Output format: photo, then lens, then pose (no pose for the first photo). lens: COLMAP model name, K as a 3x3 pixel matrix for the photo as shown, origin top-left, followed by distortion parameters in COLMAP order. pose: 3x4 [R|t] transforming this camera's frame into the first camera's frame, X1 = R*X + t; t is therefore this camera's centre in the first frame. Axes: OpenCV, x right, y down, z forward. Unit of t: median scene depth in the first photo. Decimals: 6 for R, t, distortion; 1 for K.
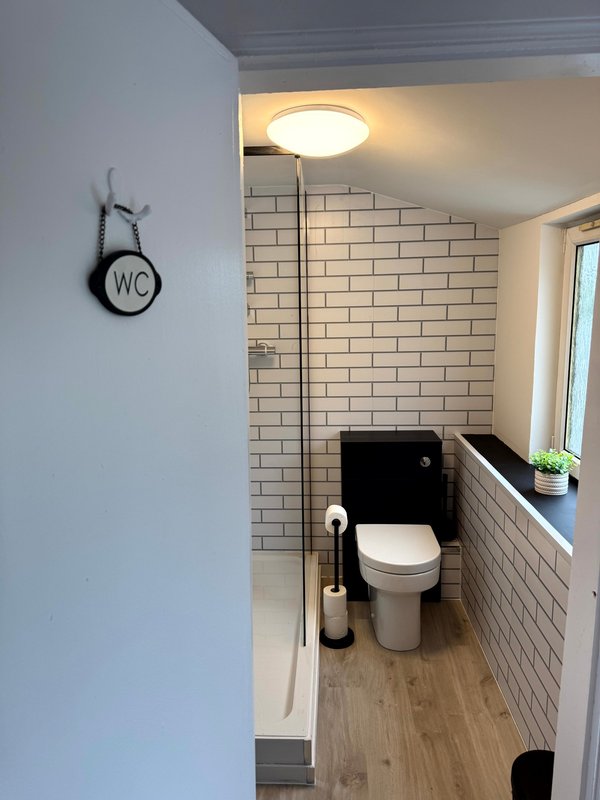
lens RADIAL K [[568.4, 0, 296.1], [0, 568.4, 403.0], [0, 0, 1]] dist [0.062923, -0.083401]
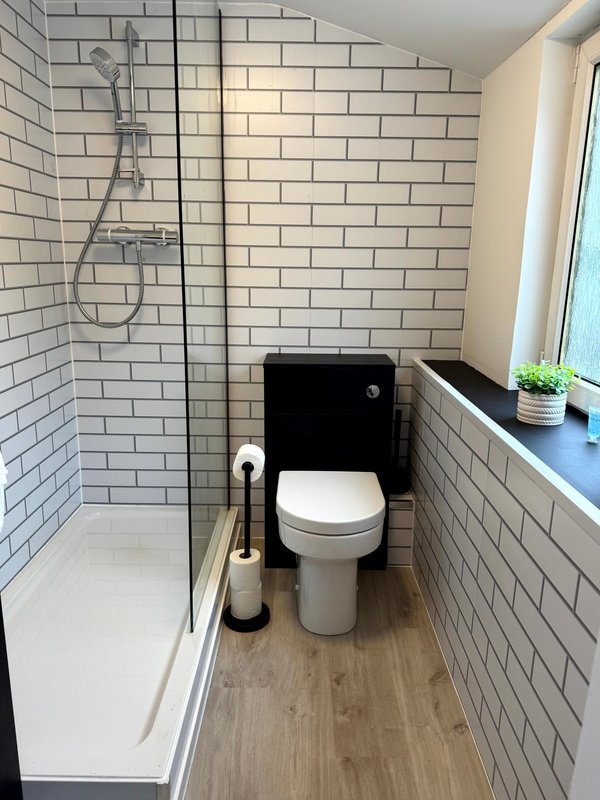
lens RADIAL K [[568.4, 0, 296.8], [0, 568.4, 405.2], [0, 0, 1]] dist [0.062923, -0.083401]
pose [[0.998502, 0.020919, 0.050560, 0.097757], [-0.024358, 0.997363, 0.068372, 0.081342], [-0.048997, -0.069501, 0.996378, 0.277441]]
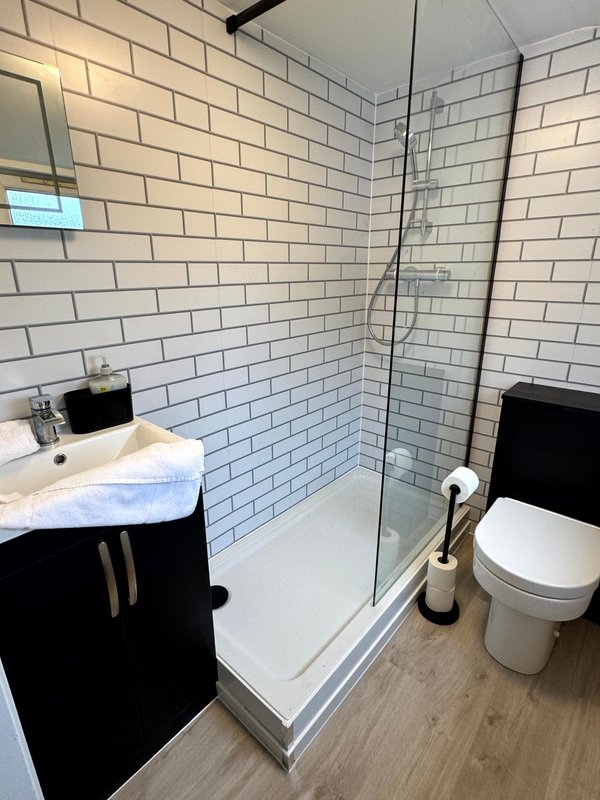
lens RADIAL K [[392.9, 0, 306.7], [0, 392.9, 400.1], [0, 0, 1]] dist [-0.005800, -0.000083]
pose [[0.787574, 0.205418, -0.580974, 0.208239], [-0.120034, 0.975883, 0.182330, 0.011685], [0.604417, -0.073862, 0.793237, 0.448050]]
